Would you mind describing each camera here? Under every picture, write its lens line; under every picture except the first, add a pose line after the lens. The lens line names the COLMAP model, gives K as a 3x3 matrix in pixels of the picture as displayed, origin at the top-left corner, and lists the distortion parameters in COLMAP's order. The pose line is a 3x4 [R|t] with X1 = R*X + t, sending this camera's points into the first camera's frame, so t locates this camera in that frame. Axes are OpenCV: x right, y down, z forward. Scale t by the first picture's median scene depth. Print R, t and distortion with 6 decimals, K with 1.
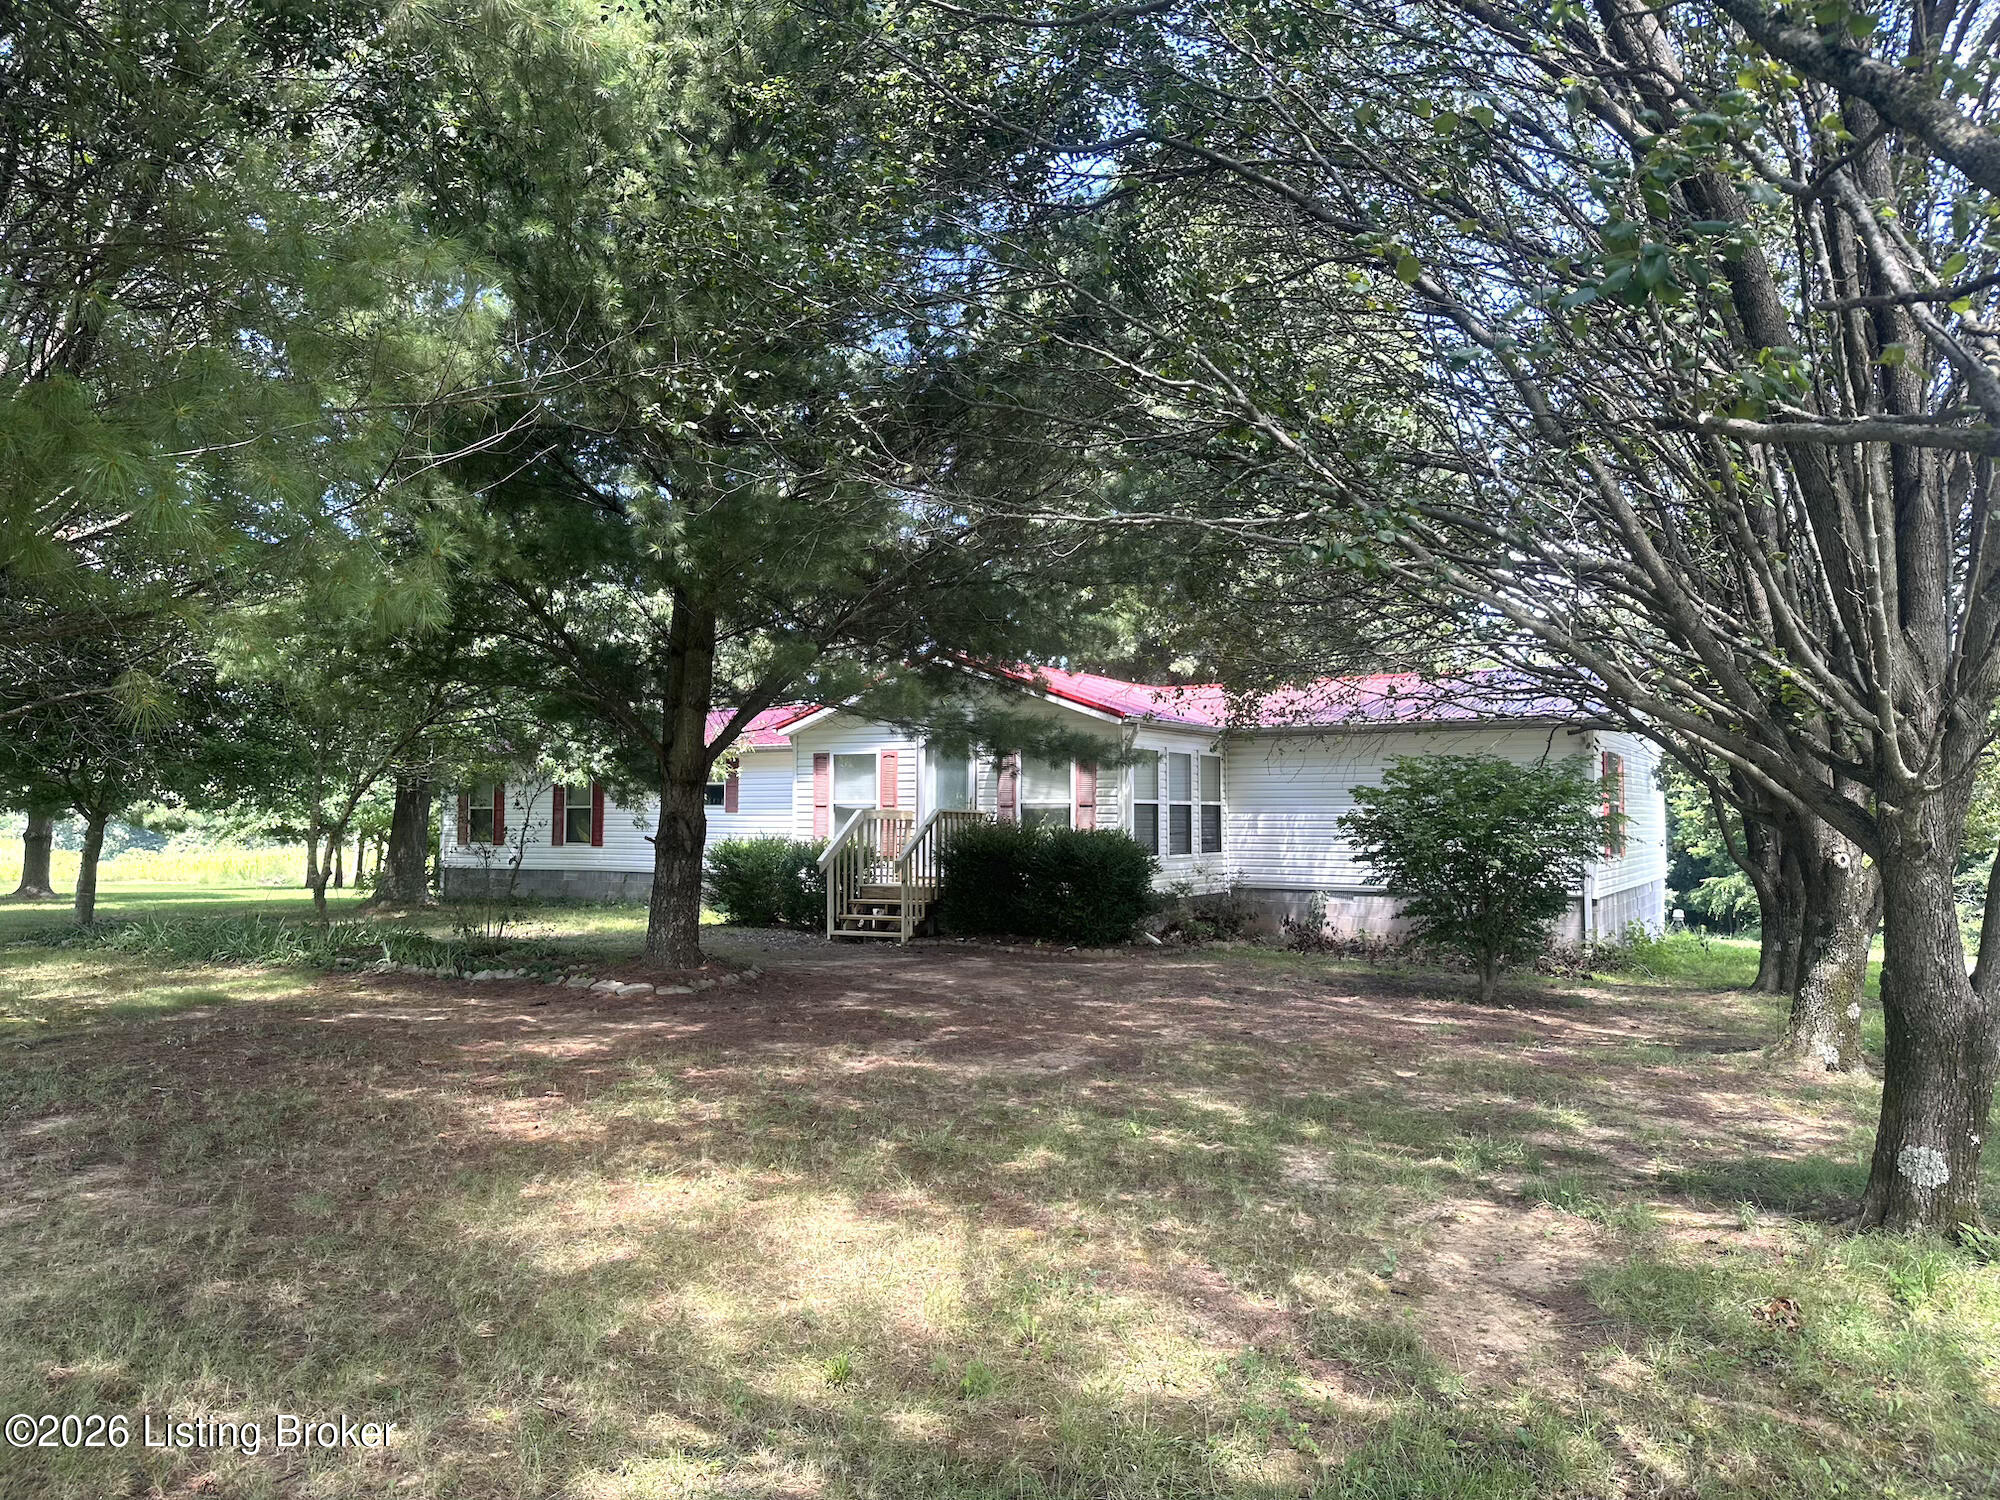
lens RADIAL K [[1386.0, 0, 1007.3], [0, 1386.0, 784.0], [0, 0, 1]] dist [0.087183, -0.148970]
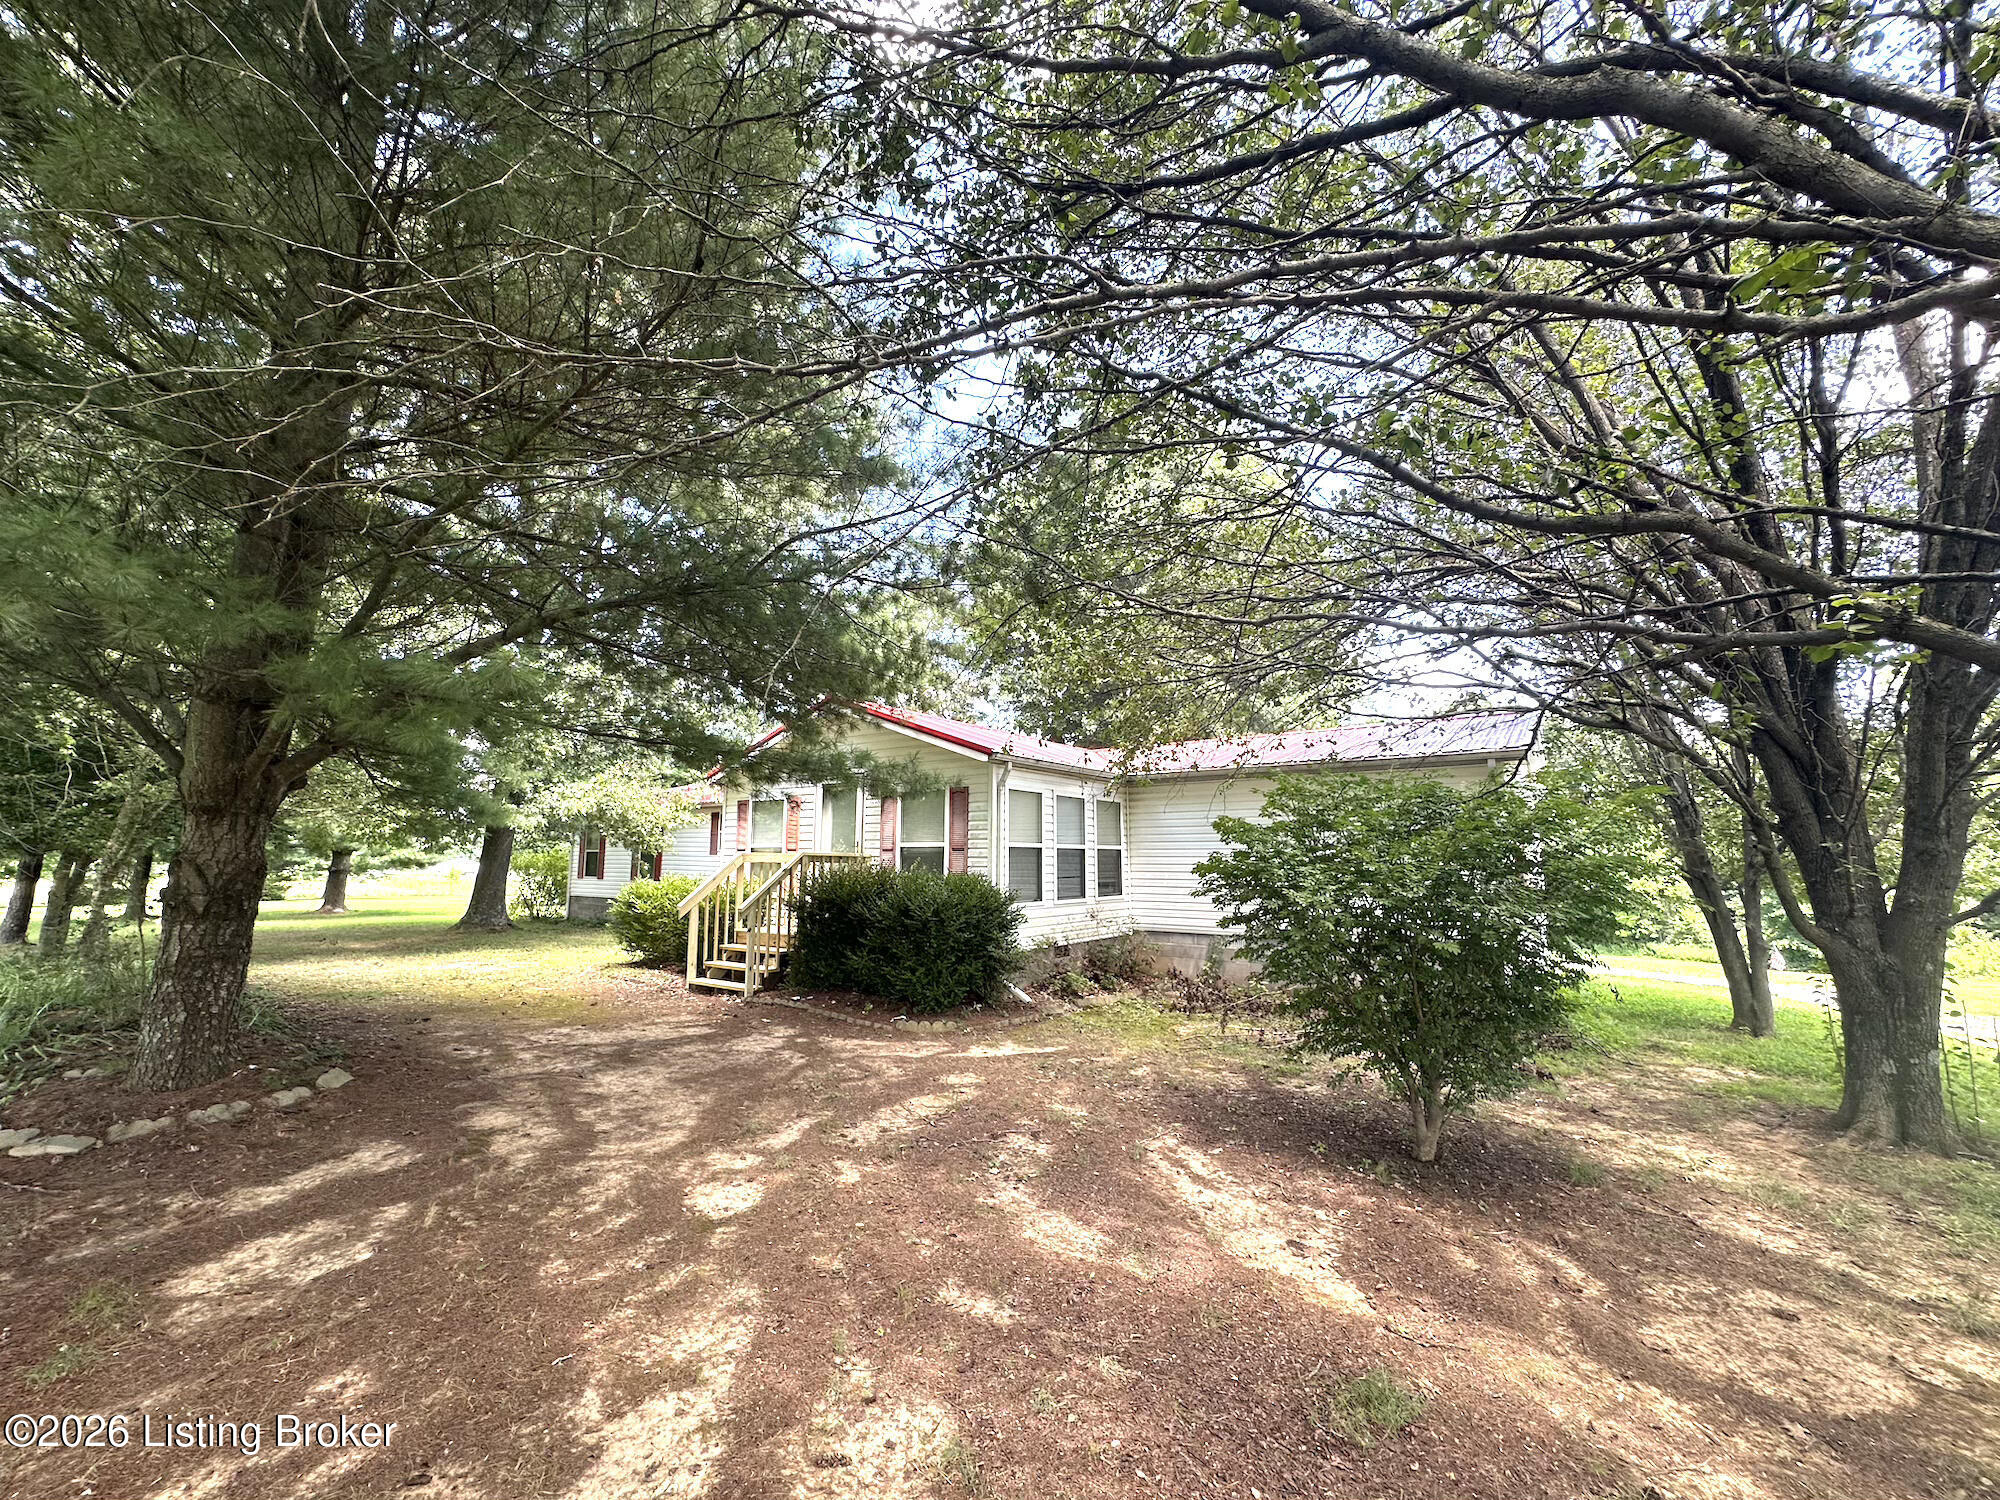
lens RADIAL K [[807.7, 0, 1003.4], [0, 807.7, 751.4], [0, 0, 1]] dist [-0.041242, 0.000006]
pose [[0.996909, -0.006475, -0.078299, 0.132816], [-0.002131, 0.994003, -0.109331, 0.009792], [0.078538, 0.109159, 0.990917, 0.448992]]
